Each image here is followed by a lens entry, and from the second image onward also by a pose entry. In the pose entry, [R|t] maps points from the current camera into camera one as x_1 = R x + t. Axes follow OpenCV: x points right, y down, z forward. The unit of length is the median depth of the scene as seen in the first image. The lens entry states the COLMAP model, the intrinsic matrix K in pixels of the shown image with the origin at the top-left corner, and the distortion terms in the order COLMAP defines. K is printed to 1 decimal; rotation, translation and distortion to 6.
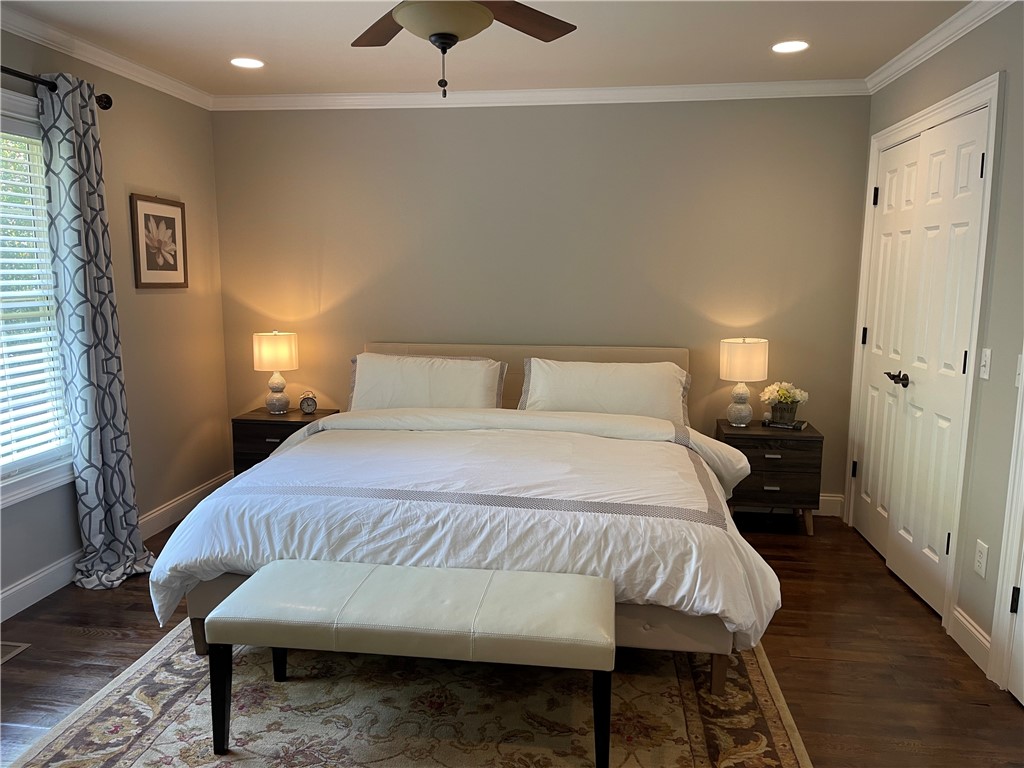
lens RADIAL K [[772.8, 0, 507.3], [0, 772.8, 384.2], [0, 0, 1]] dist [0.048348, -0.035656]
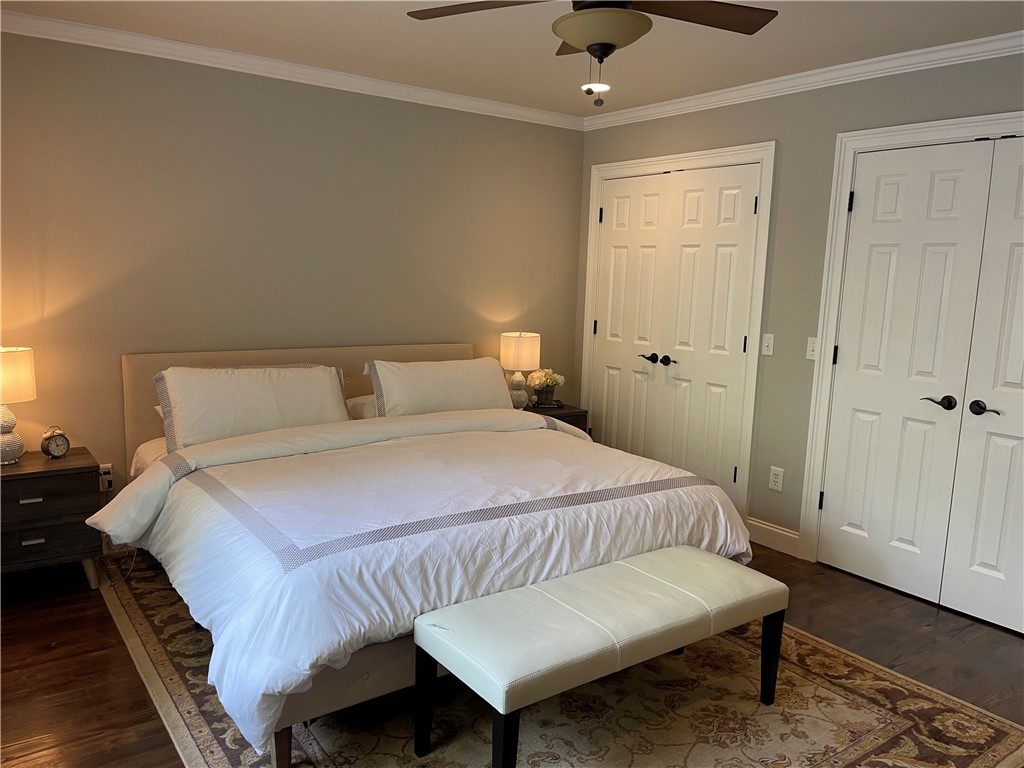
lens RADIAL K [[772.8, 0, 502.8], [0, 772.8, 389.6], [0, 0, 1]] dist [0.048348, -0.035656]
pose [[0.726659, -0.086855, 0.681486, -0.781673], [0.072935, 0.996123, 0.049186, -0.053511], [-0.683116, 0.013963, 0.730176, 0.315207]]
